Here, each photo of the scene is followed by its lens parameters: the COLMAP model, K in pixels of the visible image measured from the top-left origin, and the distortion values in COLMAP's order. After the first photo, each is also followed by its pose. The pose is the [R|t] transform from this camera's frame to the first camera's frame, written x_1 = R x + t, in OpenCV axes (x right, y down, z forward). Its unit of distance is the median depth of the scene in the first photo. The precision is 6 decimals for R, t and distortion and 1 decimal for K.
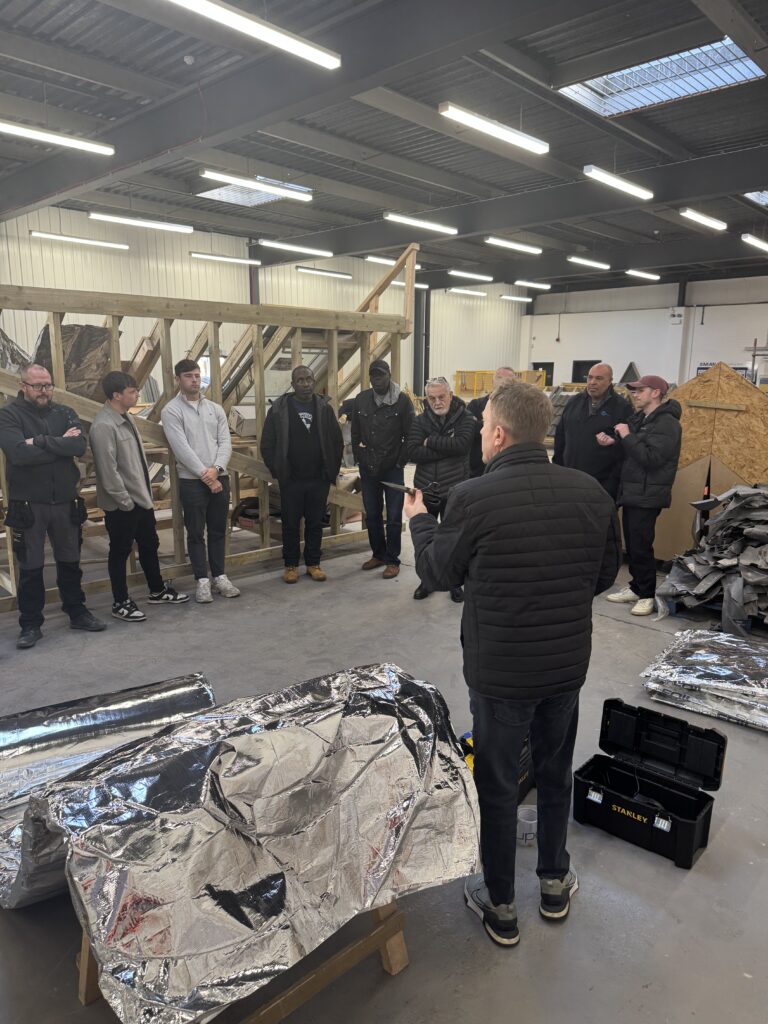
lens RADIAL K [[714.5, 0, 384.0], [0, 714.5, 512.0], [0, 0, 1]] dist [0.057359, -0.062365]
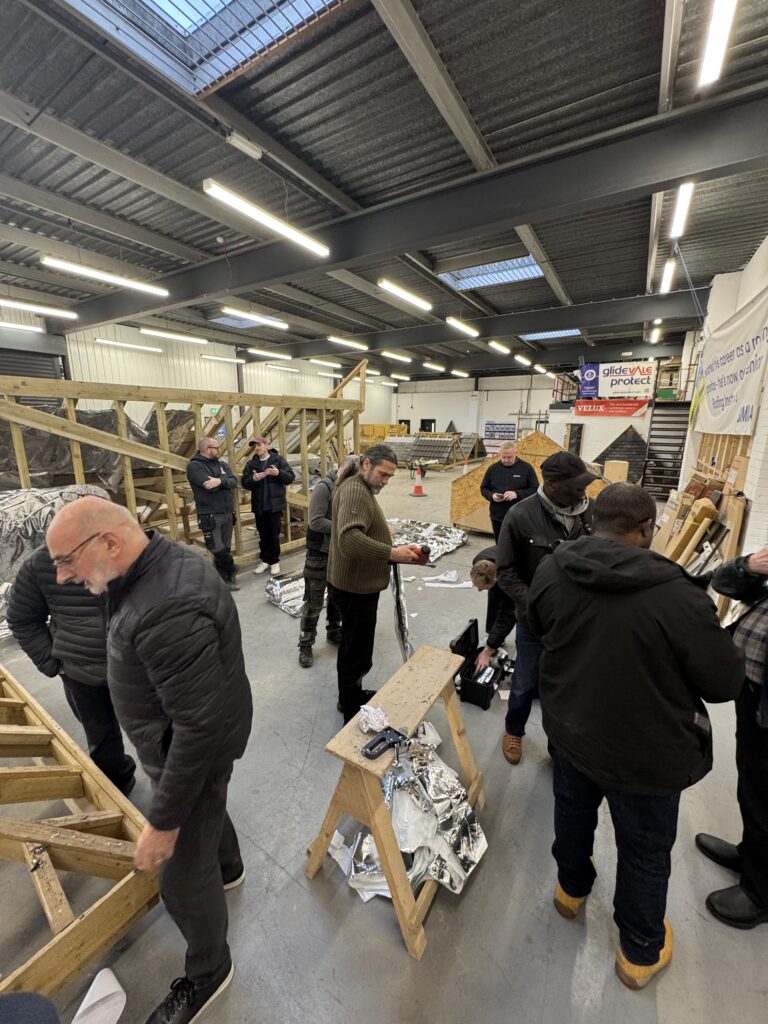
lens RADIAL K [[404.6, 0, 384.0], [0, 404.6, 512.0], [0, 0, 1]] dist [-0.001047, -0.000155]
pose [[0.980143, -0.041325, 0.193940, -0.098574], [0.036111, 0.998887, 0.030346, -0.029867], [-0.194978, -0.022740, 0.980544, 0.028721]]
